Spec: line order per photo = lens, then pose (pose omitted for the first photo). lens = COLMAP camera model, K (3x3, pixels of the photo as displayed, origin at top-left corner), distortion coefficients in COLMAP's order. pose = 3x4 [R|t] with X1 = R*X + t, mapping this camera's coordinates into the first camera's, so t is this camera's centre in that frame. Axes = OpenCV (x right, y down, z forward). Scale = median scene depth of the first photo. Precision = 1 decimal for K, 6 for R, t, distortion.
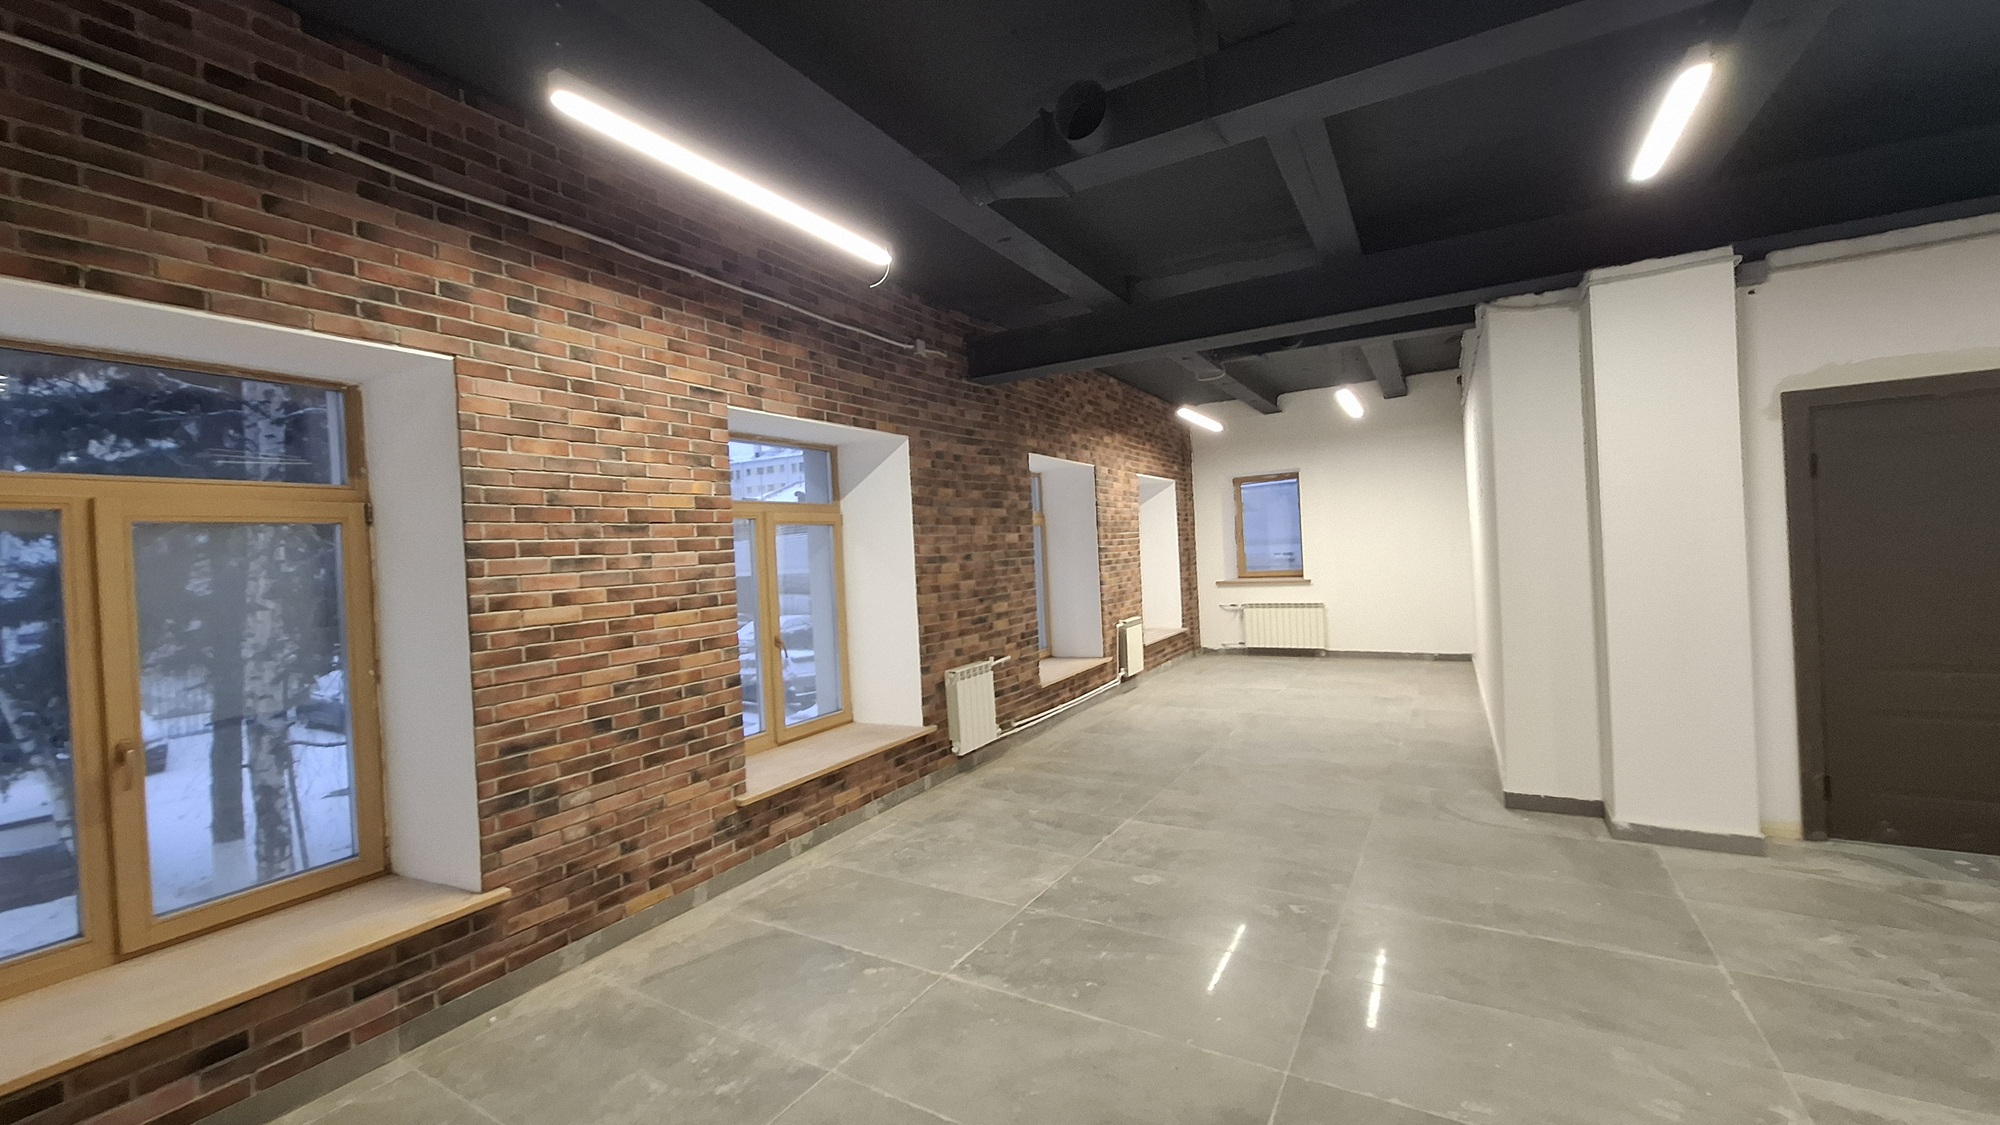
lens RADIAL K [[790.5, 0, 999.2], [0, 790.5, 553.0], [0, 0, 1]] dist [-0.006233, 0.002903]
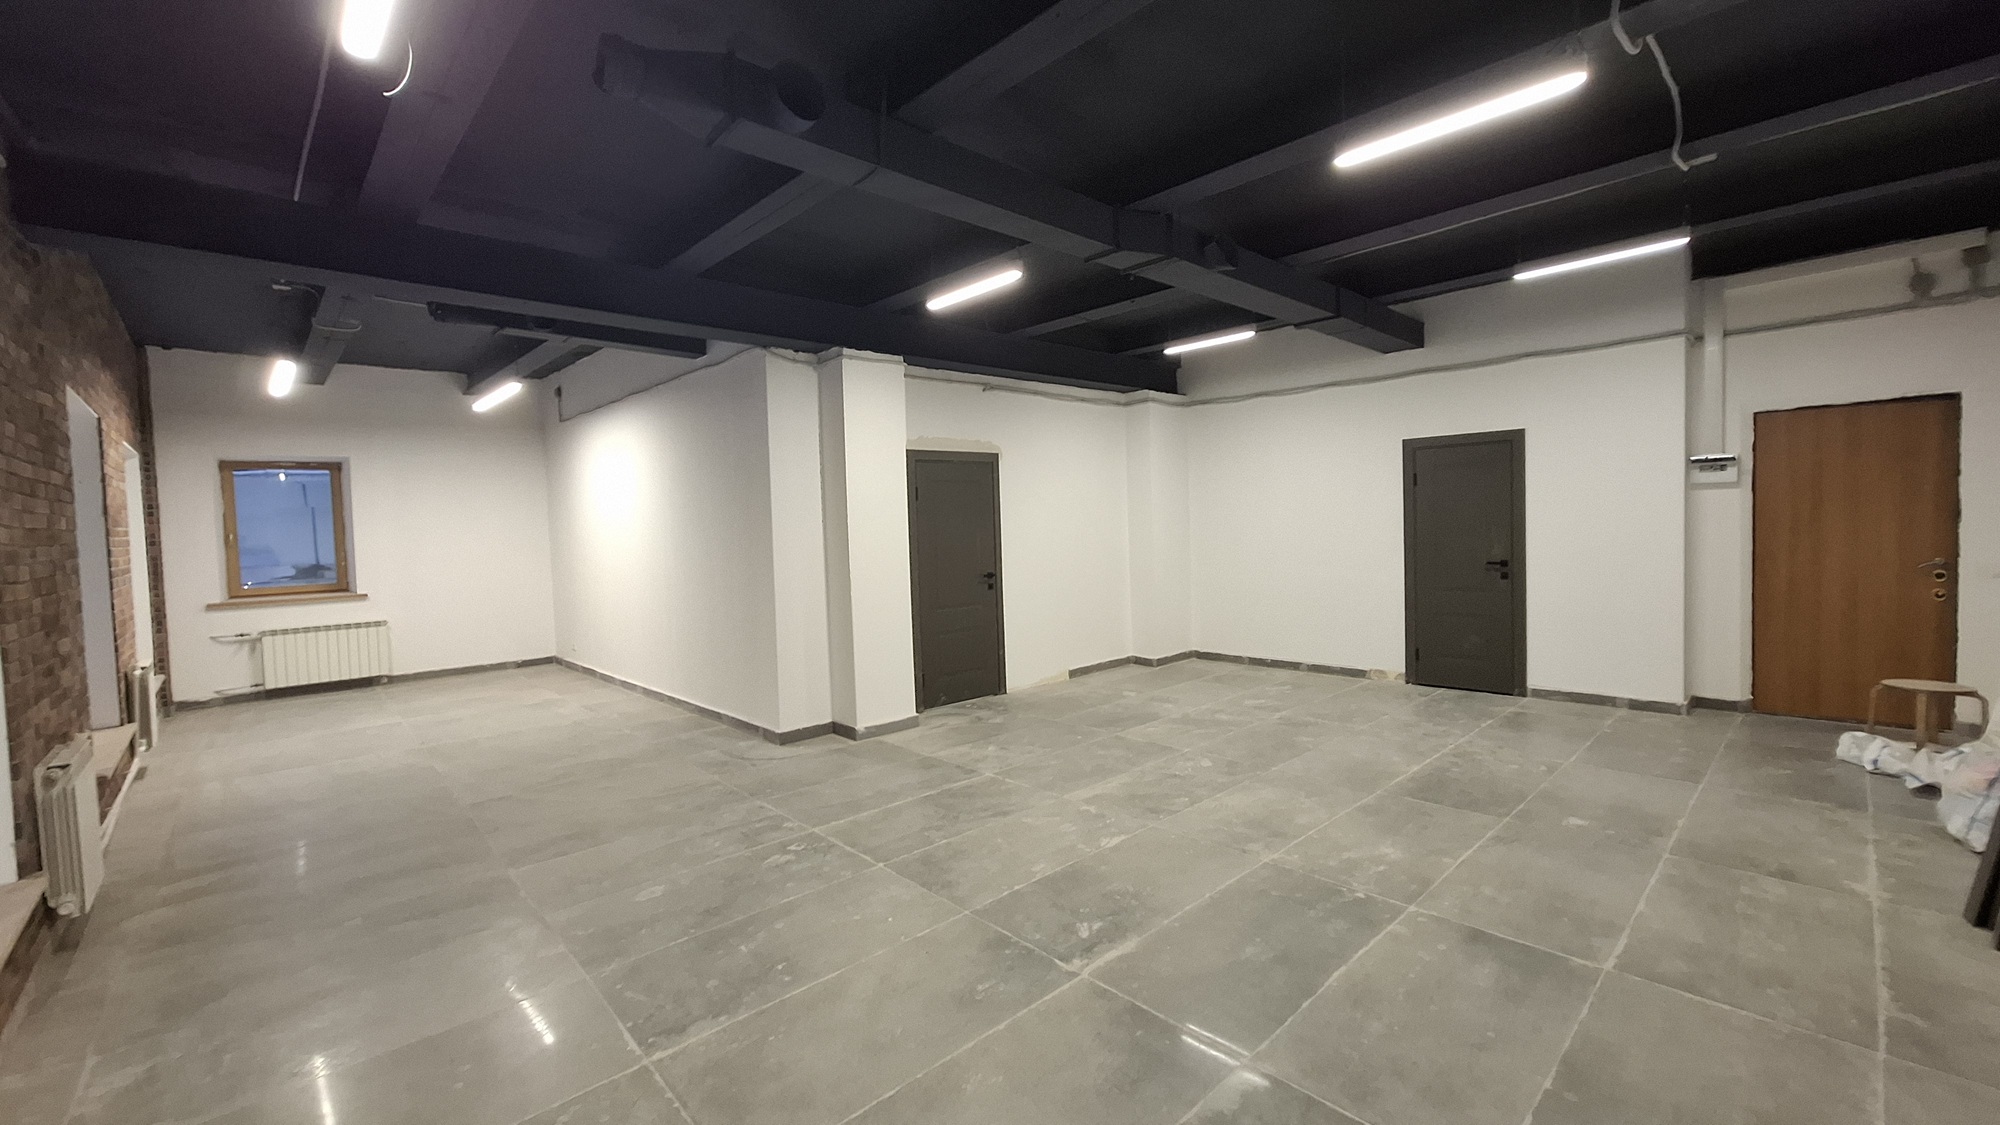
lens RADIAL K [[790.5, 0, 997.4], [0, 790.5, 549.0], [0, 0, 1]] dist [-0.006233, 0.002903]
pose [[0.286967, 0.006289, 0.957920, -0.460605], [0.022630, 0.999655, -0.013343, 0.029037], [-0.957673, 0.025507, 0.286726, 0.275782]]
